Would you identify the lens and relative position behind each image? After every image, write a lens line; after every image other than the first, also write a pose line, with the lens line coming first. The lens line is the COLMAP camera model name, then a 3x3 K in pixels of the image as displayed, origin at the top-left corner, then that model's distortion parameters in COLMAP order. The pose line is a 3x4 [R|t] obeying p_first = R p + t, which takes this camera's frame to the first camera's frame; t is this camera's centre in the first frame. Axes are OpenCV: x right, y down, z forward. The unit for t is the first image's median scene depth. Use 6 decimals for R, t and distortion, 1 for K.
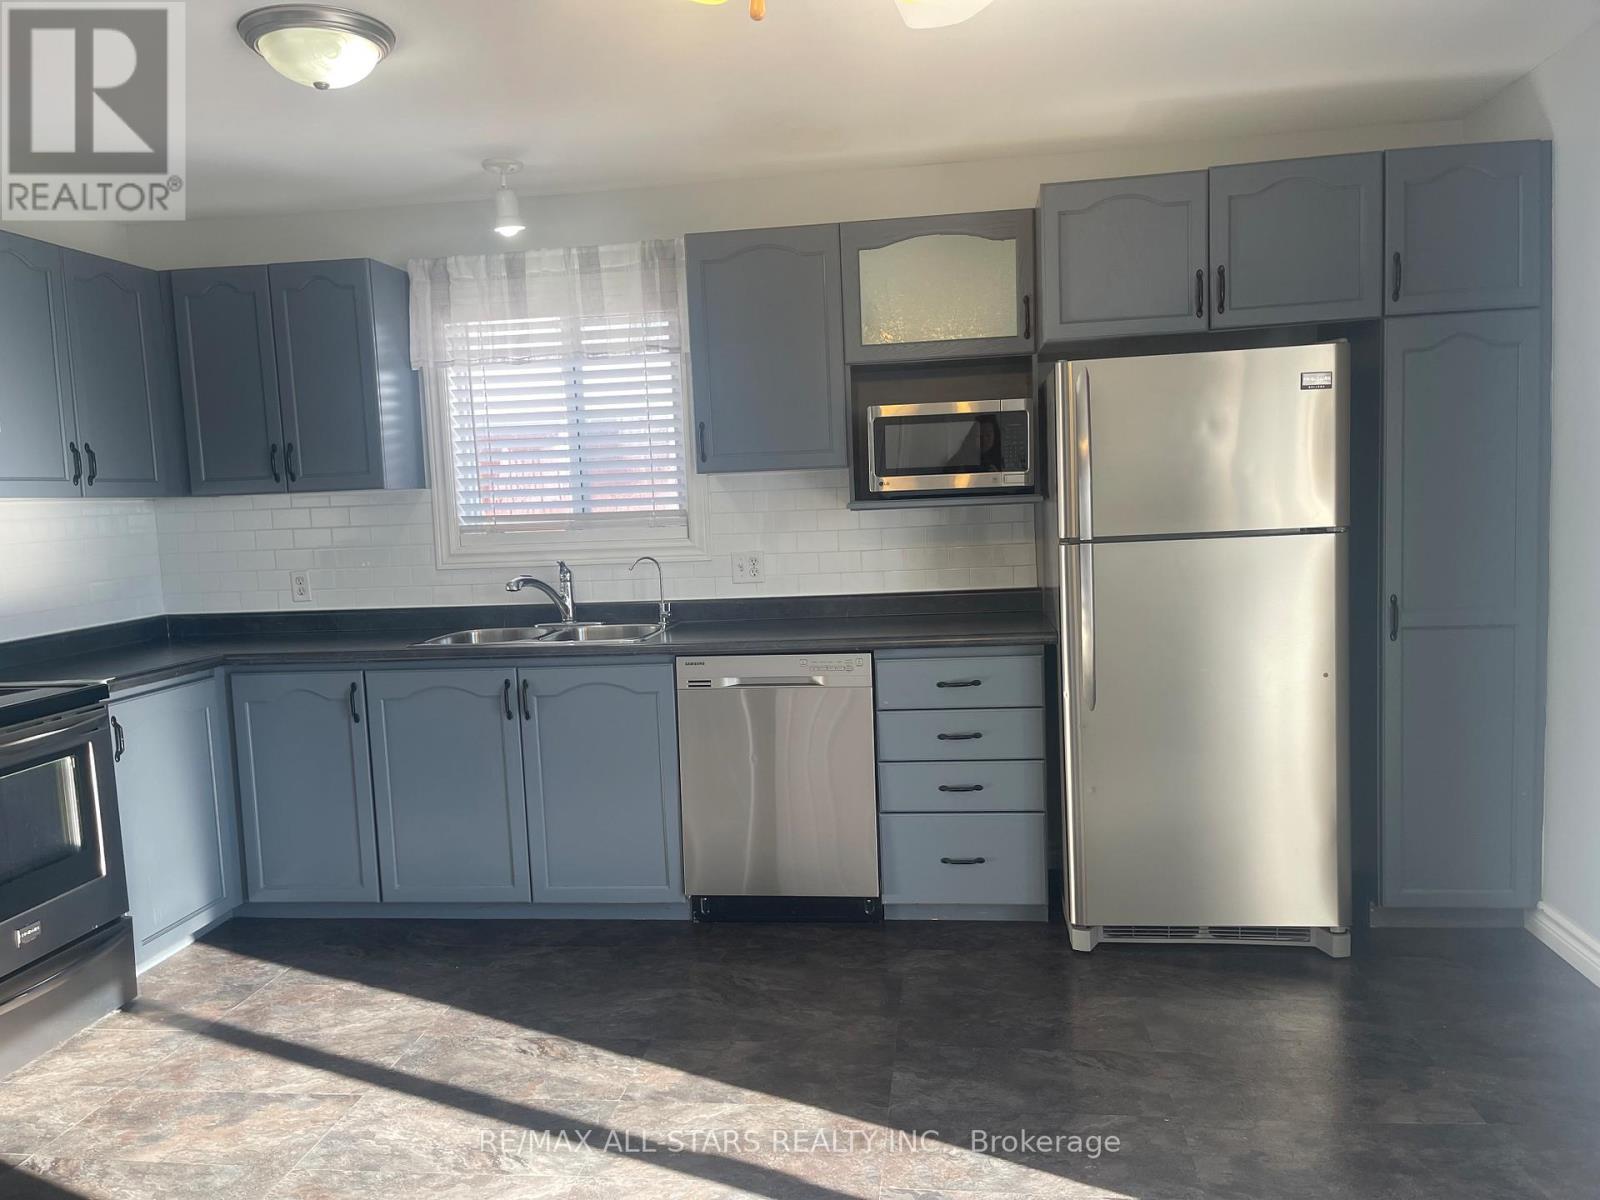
lens RADIAL K [[1218.3, 0, 795.3], [0, 1218.3, 613.3], [0, 0, 1]] dist [0.084095, -0.097367]
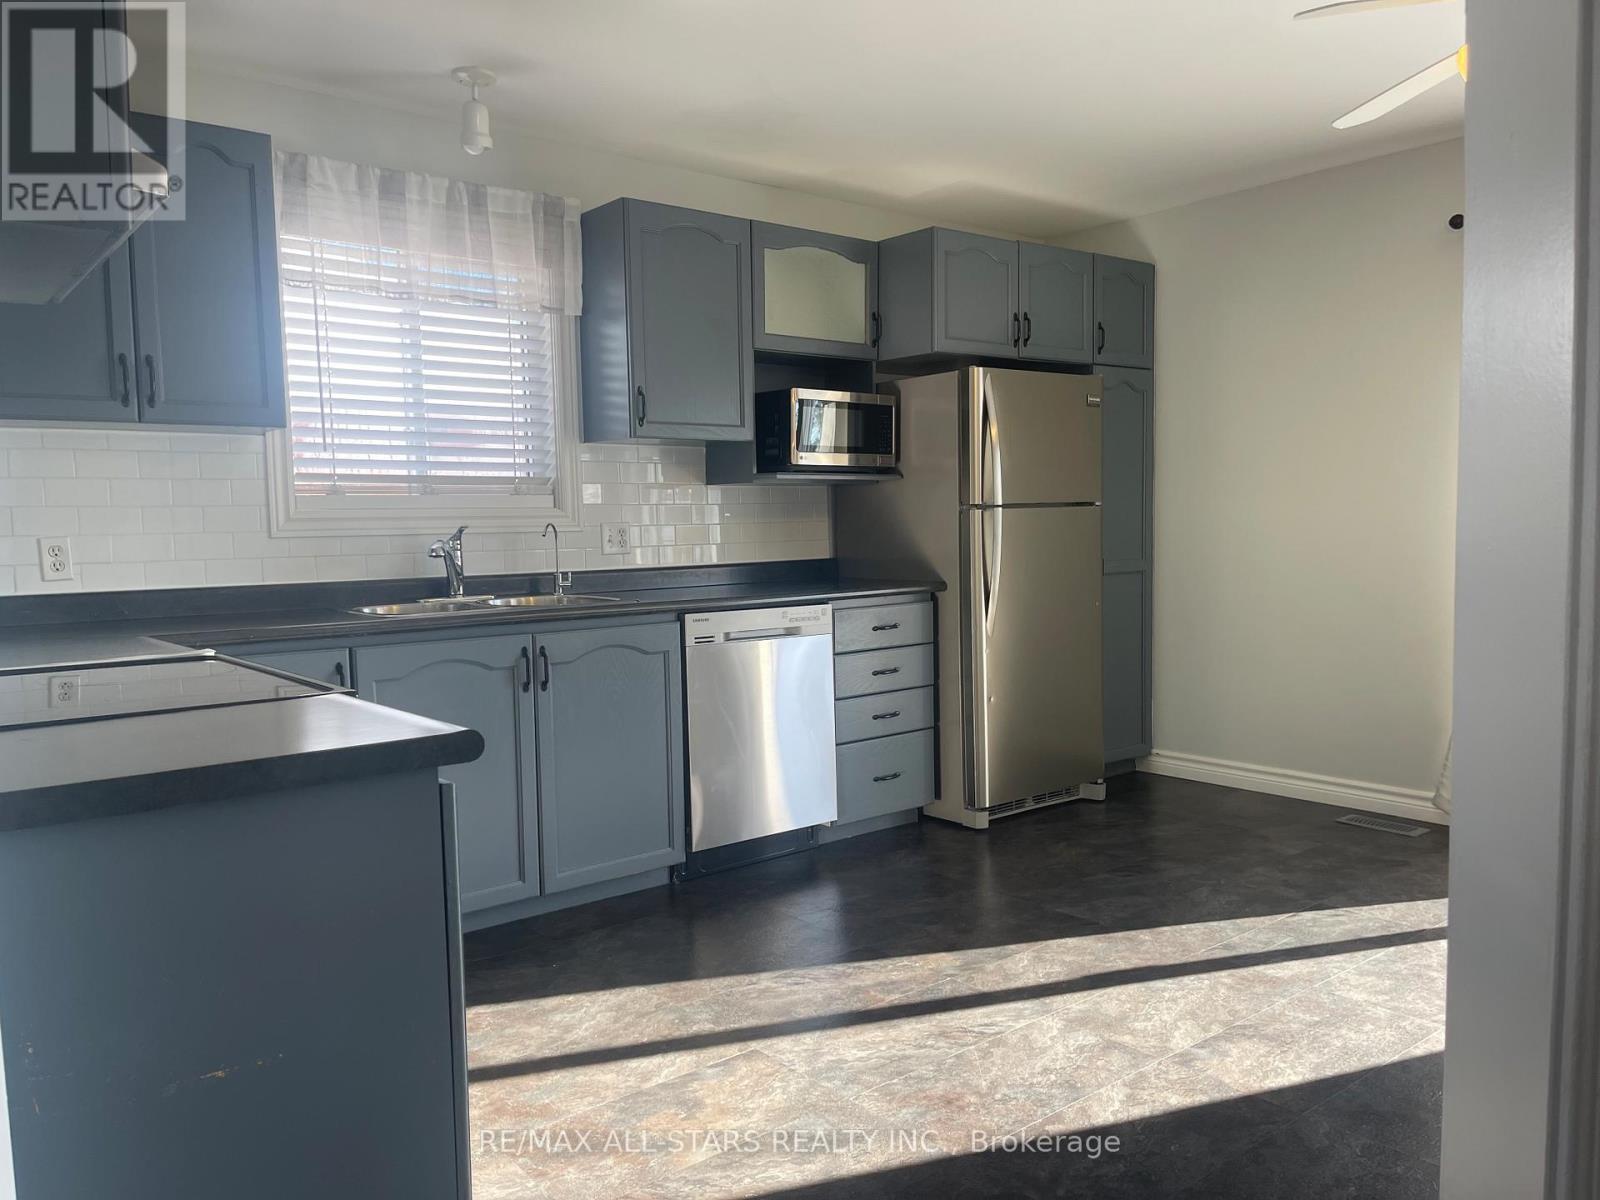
lens RADIAL K [[1218.3, 0, 815.7], [0, 1218.3, 605.3], [0, 0, 1]] dist [0.084095, -0.097367]
pose [[0.677333, -0.024549, 0.735267, -0.803620], [0.060790, 0.997893, -0.022682, 0.060734], [-0.733161, 0.060060, 0.677398, 0.249053]]
